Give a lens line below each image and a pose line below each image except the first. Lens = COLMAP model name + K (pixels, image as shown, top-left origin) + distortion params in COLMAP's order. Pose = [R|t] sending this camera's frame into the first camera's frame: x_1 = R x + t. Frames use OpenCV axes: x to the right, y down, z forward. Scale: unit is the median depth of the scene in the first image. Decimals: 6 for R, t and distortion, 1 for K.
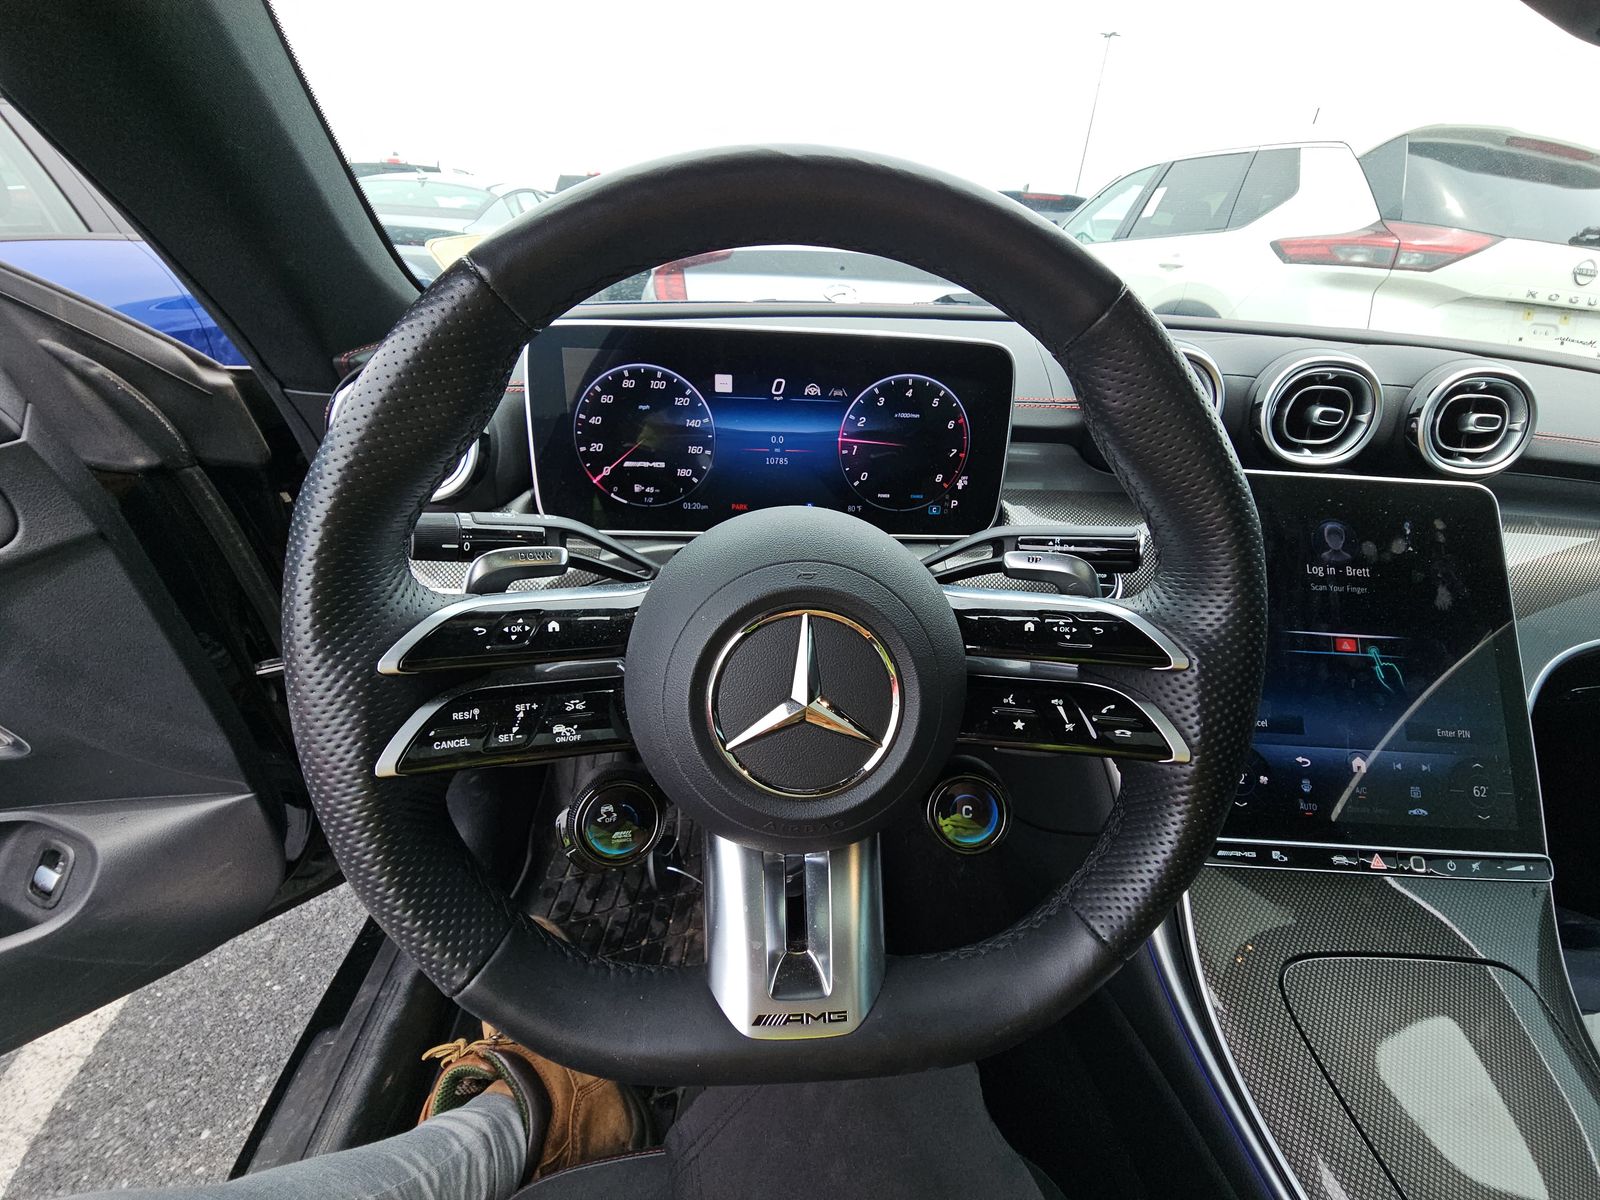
lens RADIAL K [[657.1, 0, 800.0], [0, 657.1, 600.0], [0, 0, 1]] dist [0.006418, -0.007753]
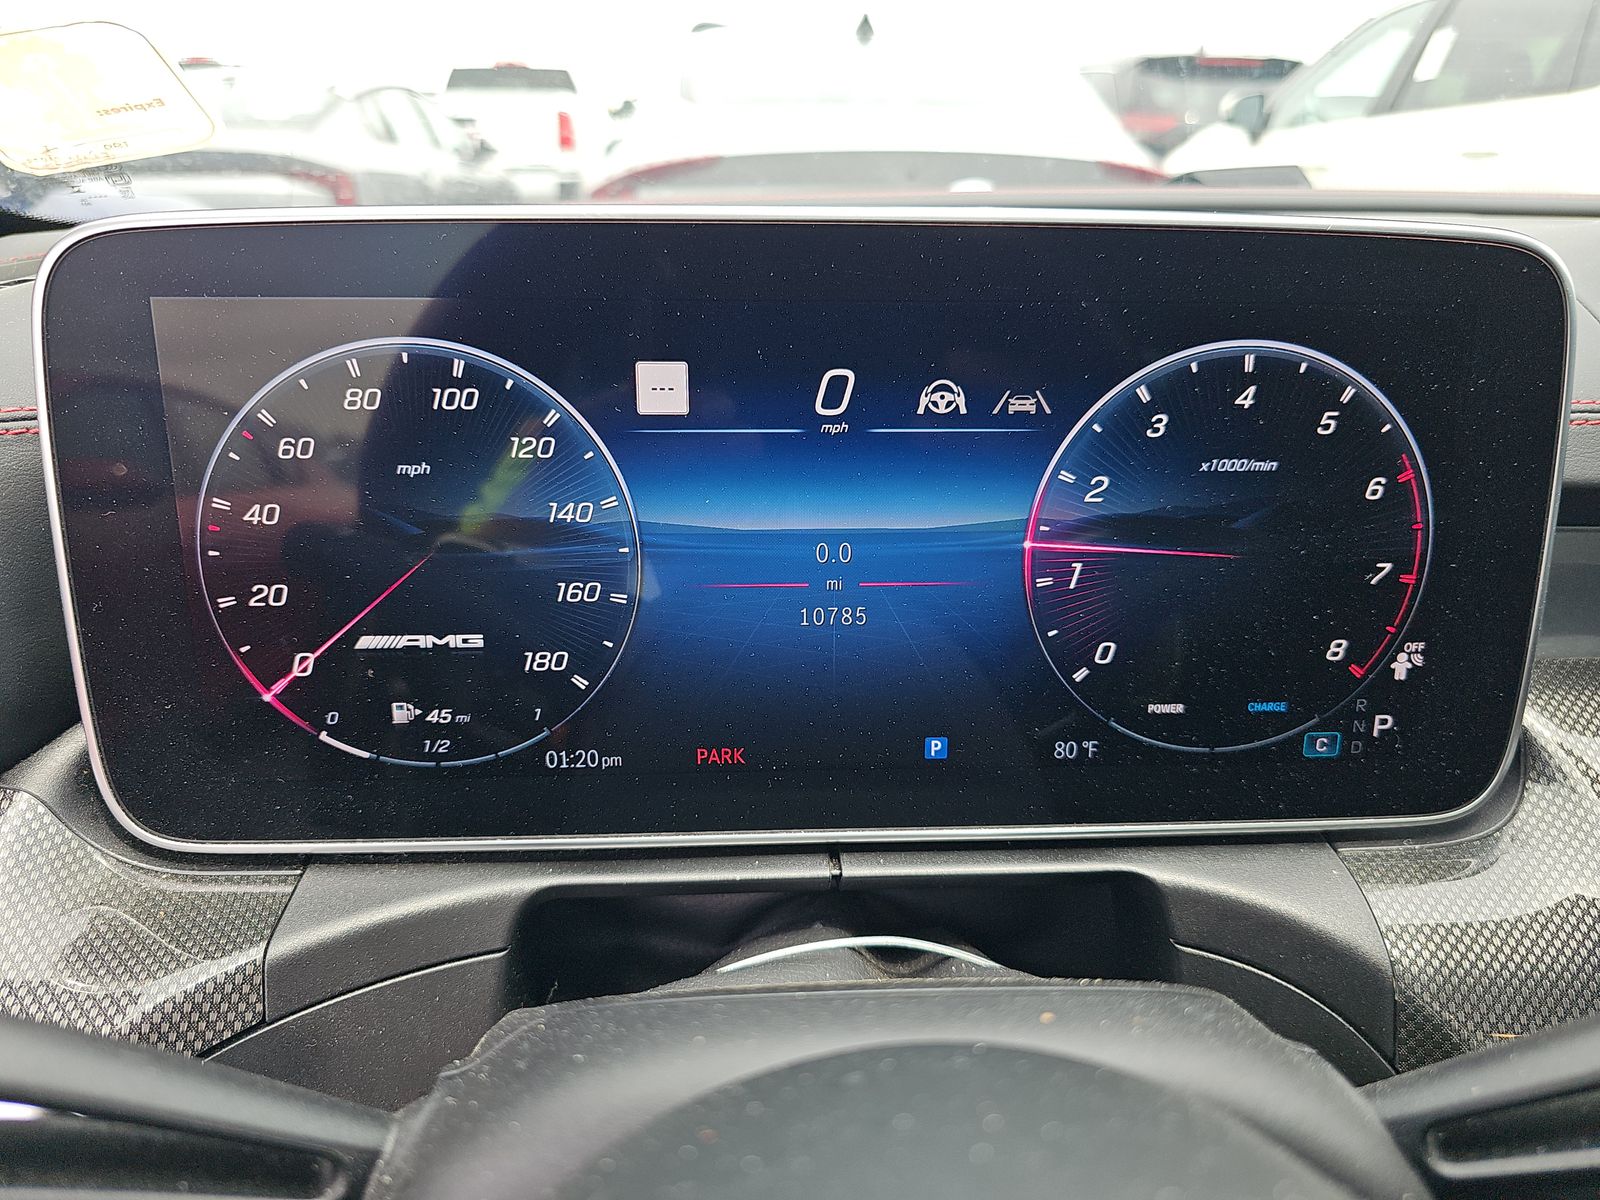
lens RADIAL K [[1108.4, 0, 800.0], [0, 1108.4, 600.0], [0, 0, 1]] dist [0.009920, 0.001110]
pose [[0.998835, -0.024767, -0.041422, -0.029320], [0.019986, 0.993497, -0.112090, -0.162404], [0.043928, 0.111132, 0.992834, 0.470487]]
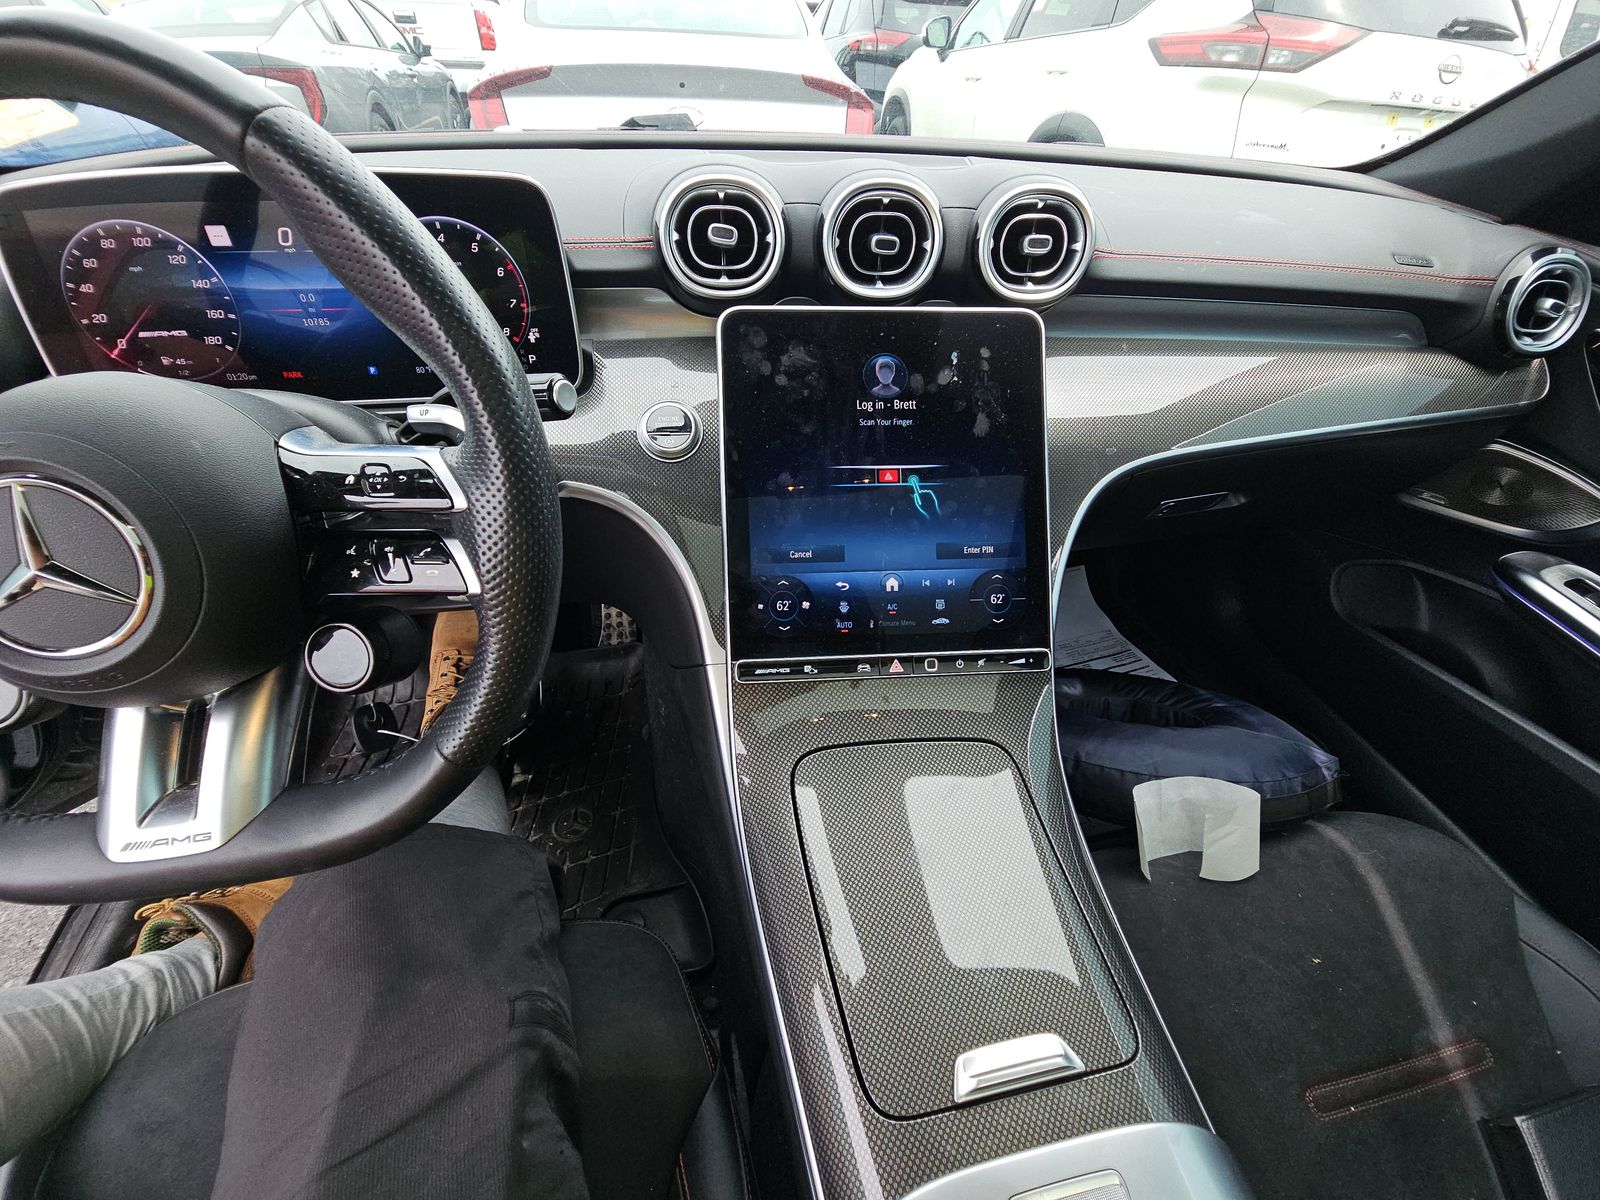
lens RADIAL K [[657.1, 0, 800.0], [0, 657.1, 600.0], [0, 0, 1]] dist [0.006418, -0.007753]
pose [[0.993562, -0.084549, 0.075403, 0.567115], [0.067819, 0.977049, 0.201930, 0.038070], [-0.090746, -0.195516, 0.976493, -0.072757]]
